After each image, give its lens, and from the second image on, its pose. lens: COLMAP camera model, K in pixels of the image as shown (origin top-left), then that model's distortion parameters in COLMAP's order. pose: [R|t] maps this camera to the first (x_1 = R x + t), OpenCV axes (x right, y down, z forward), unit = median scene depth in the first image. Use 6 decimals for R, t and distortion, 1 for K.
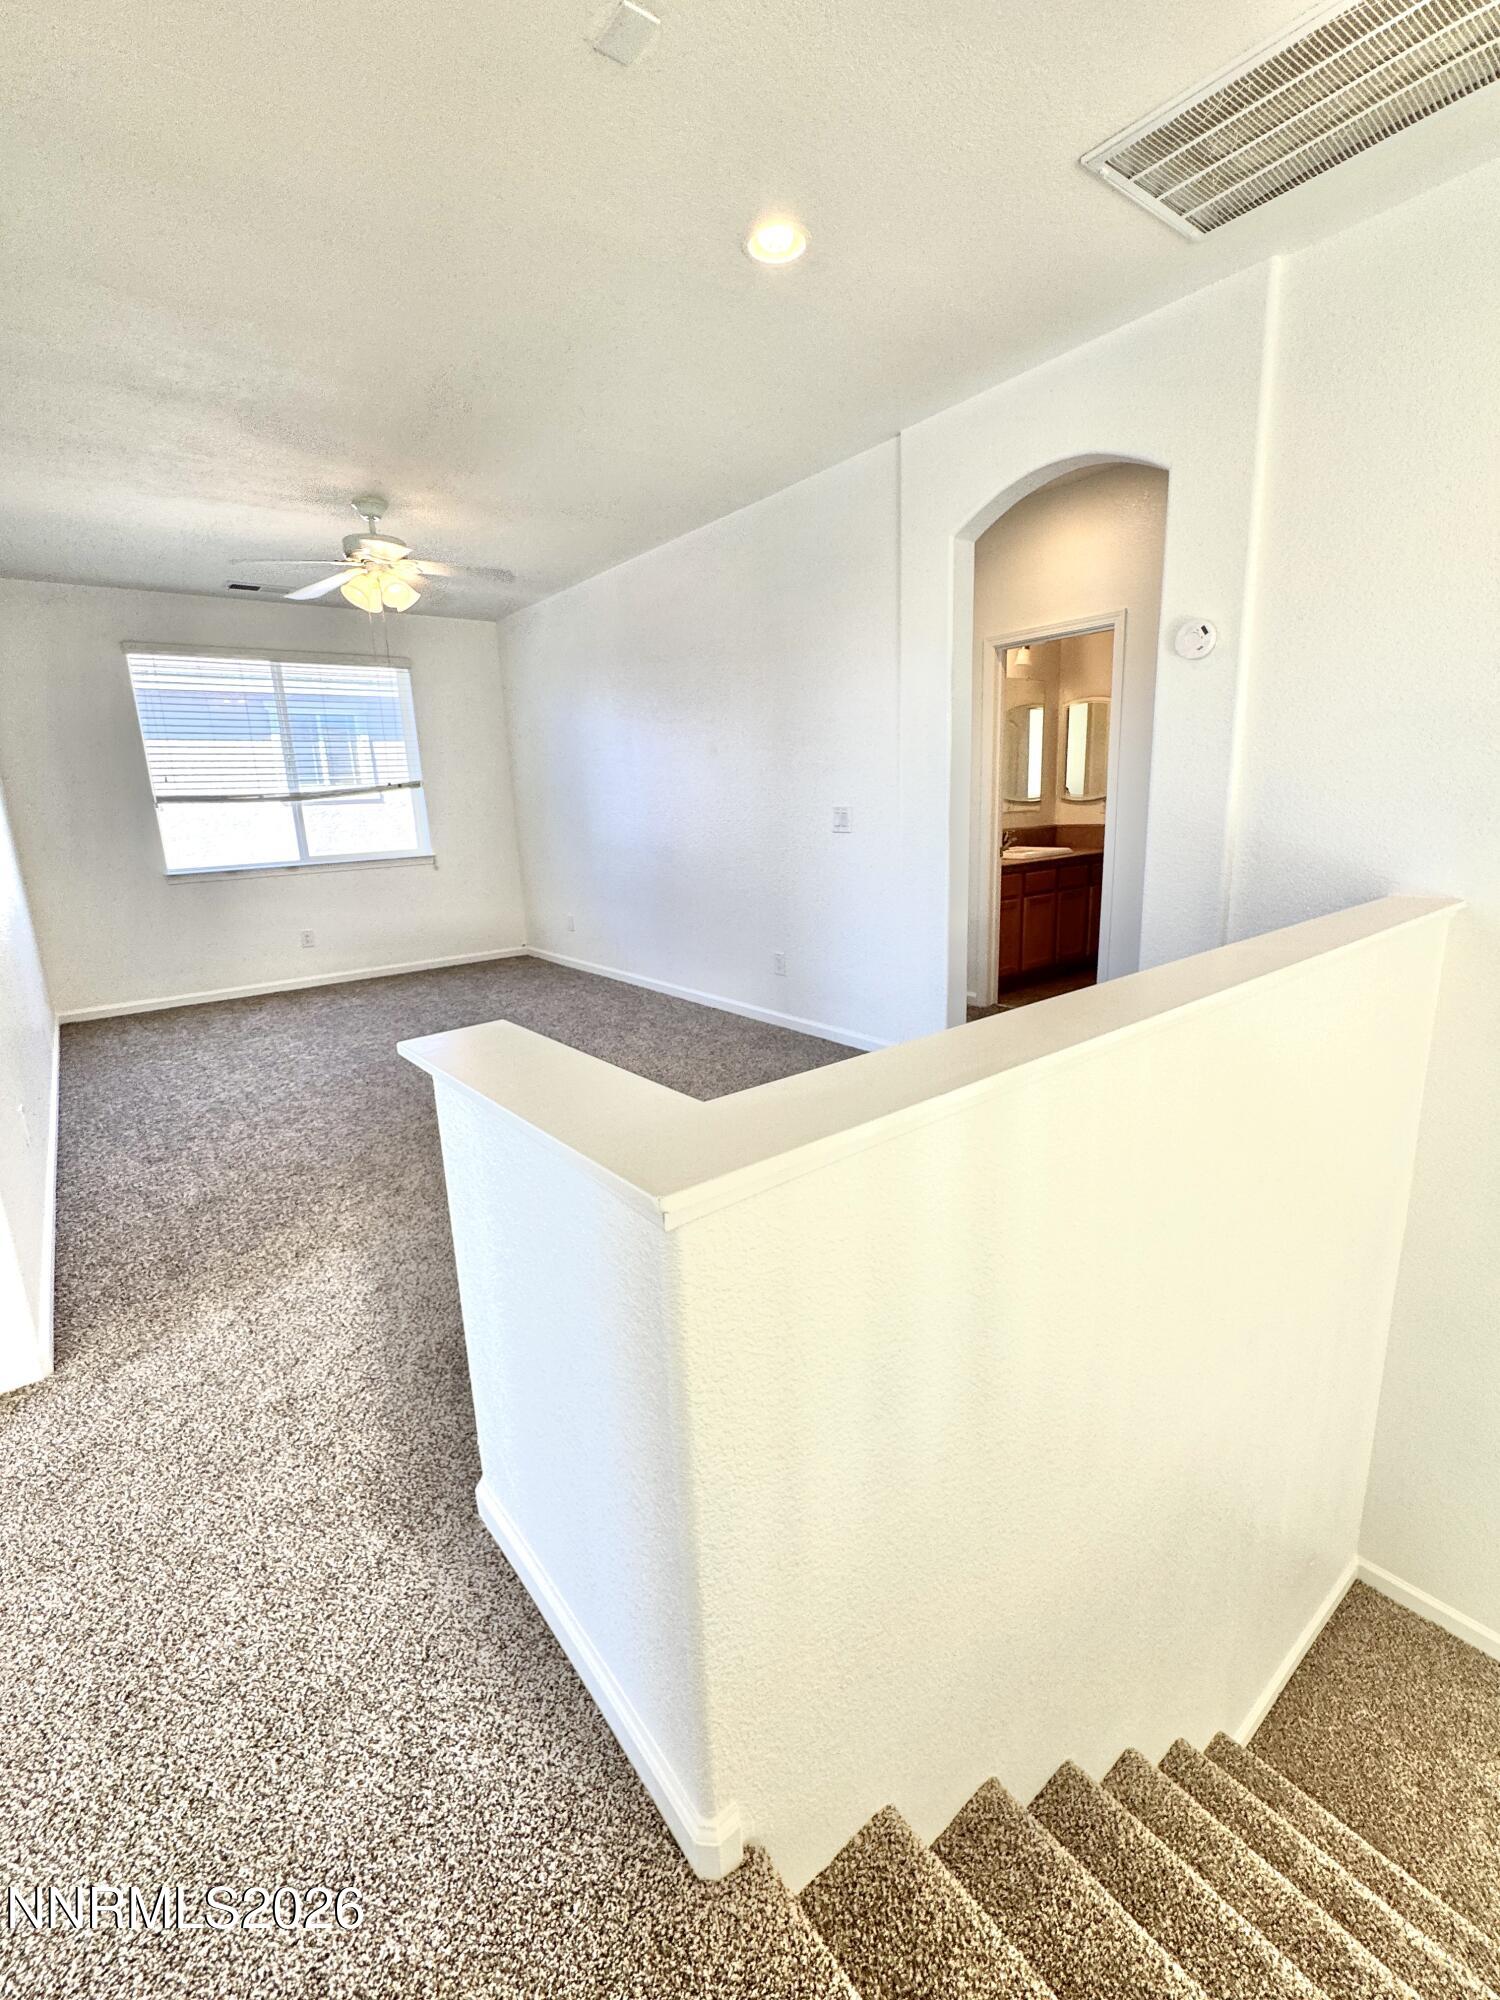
lens RADIAL K [[866.2, 0, 753.0], [0, 866.2, 999.0], [0, 0, 1]] dist [-0.002621, -0.000190]
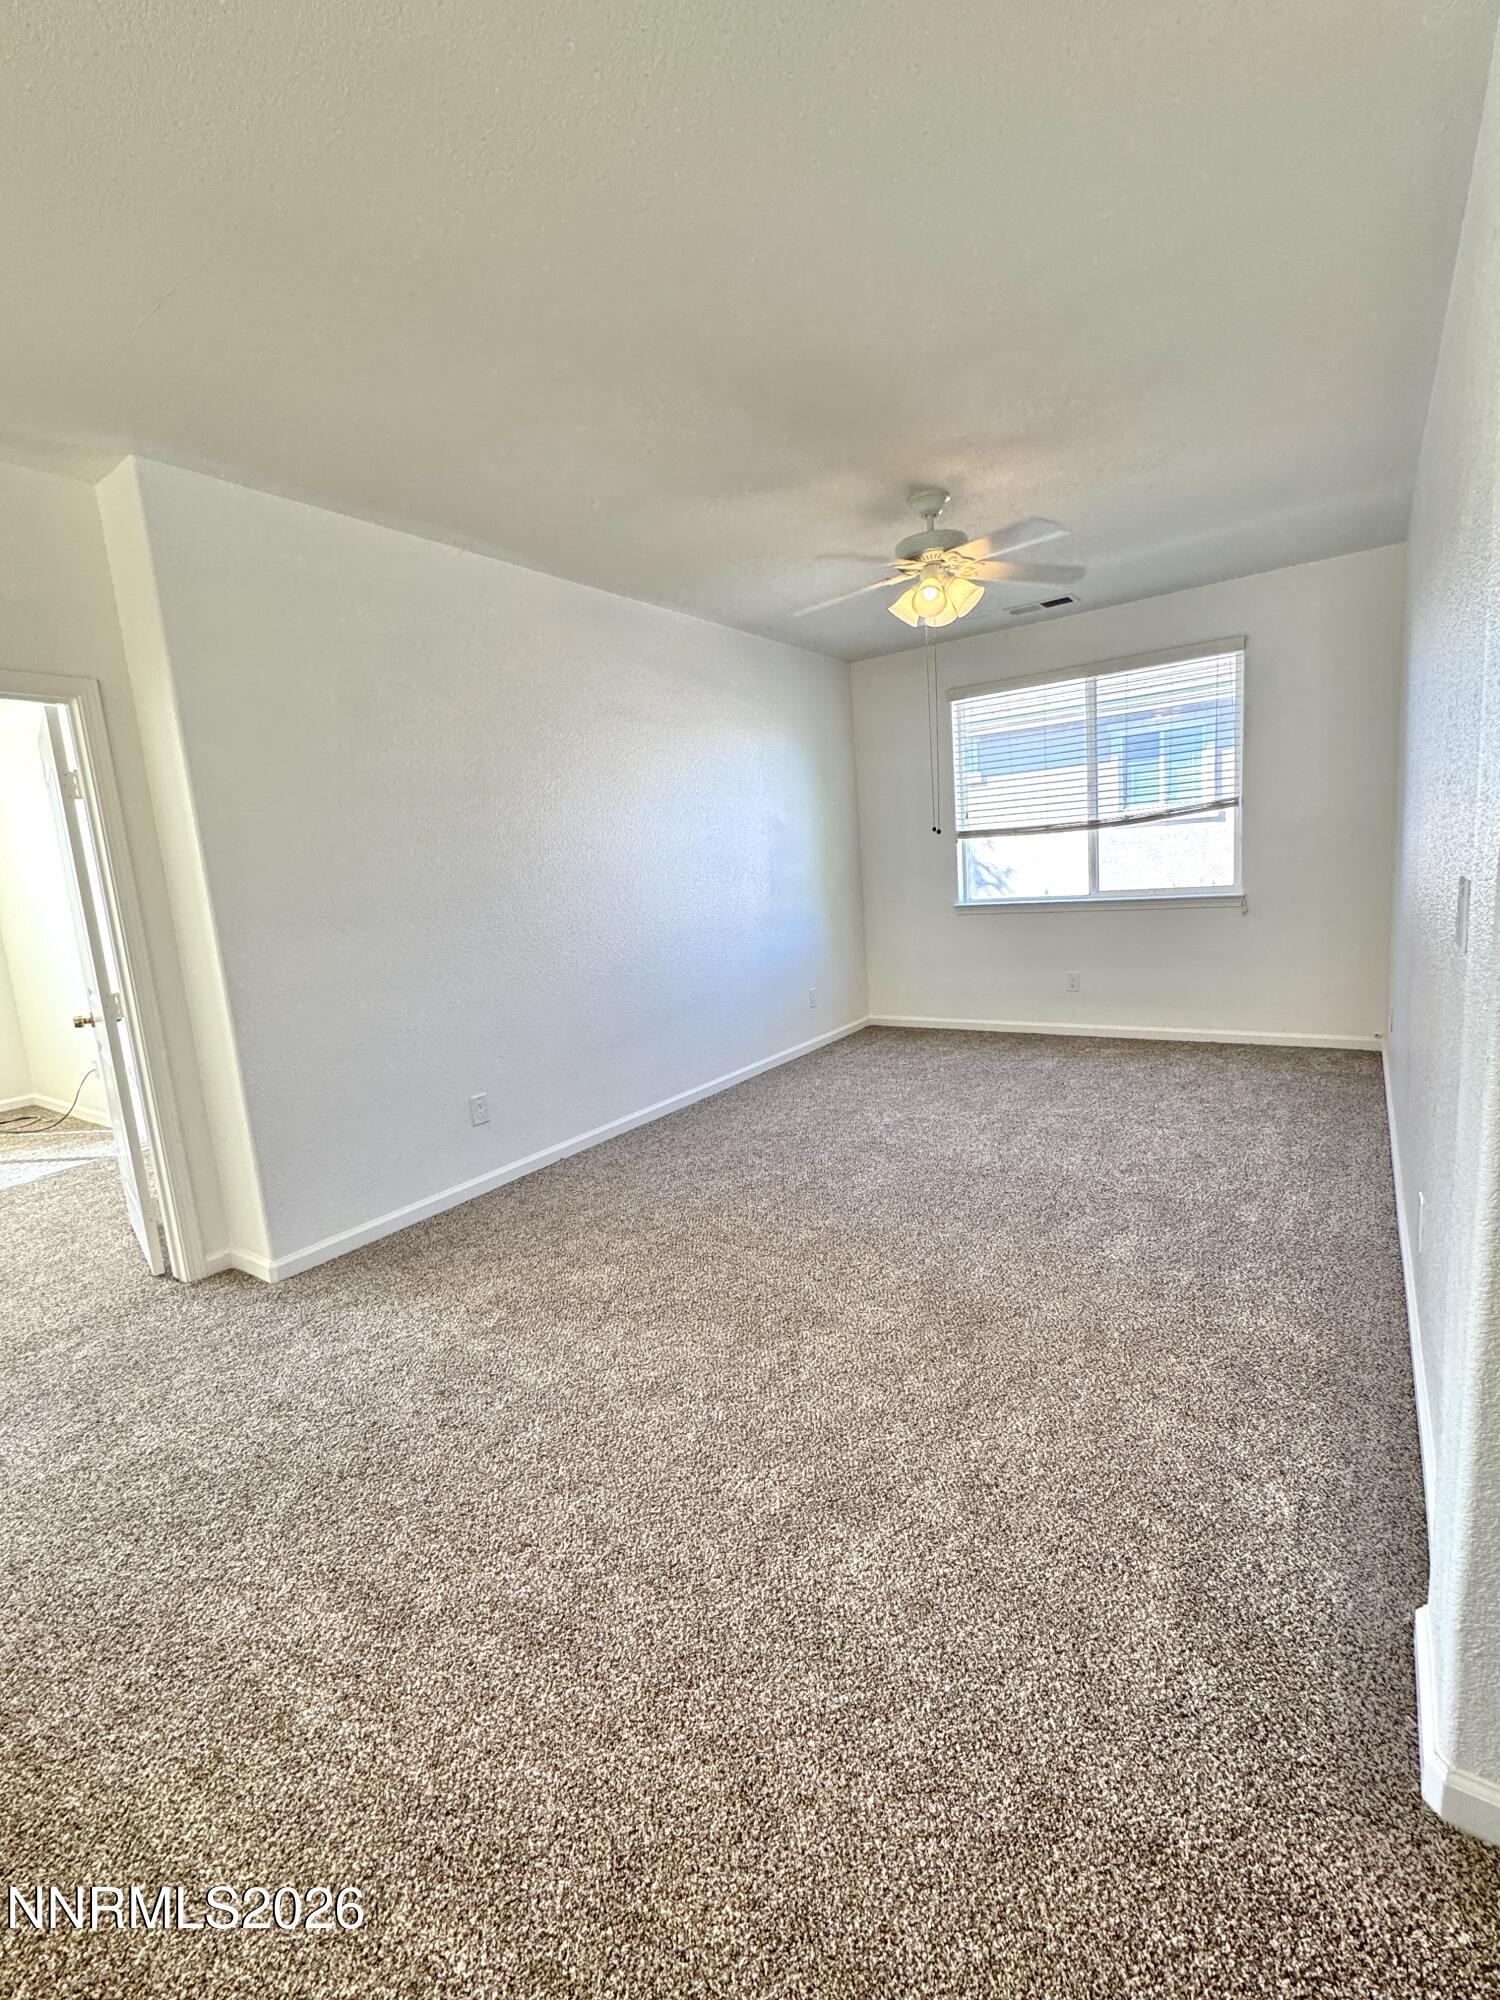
lens RADIAL K [[866.2, 0, 751.9], [0, 866.2, 997.5], [0, 0, 1]] dist [-0.002621, -0.000190]
pose [[0.300833, 0.167549, -0.938843, 0.244455], [-0.157293, 0.979681, 0.124436, -0.117542], [0.940616, 0.110239, 0.321075, 0.411384]]
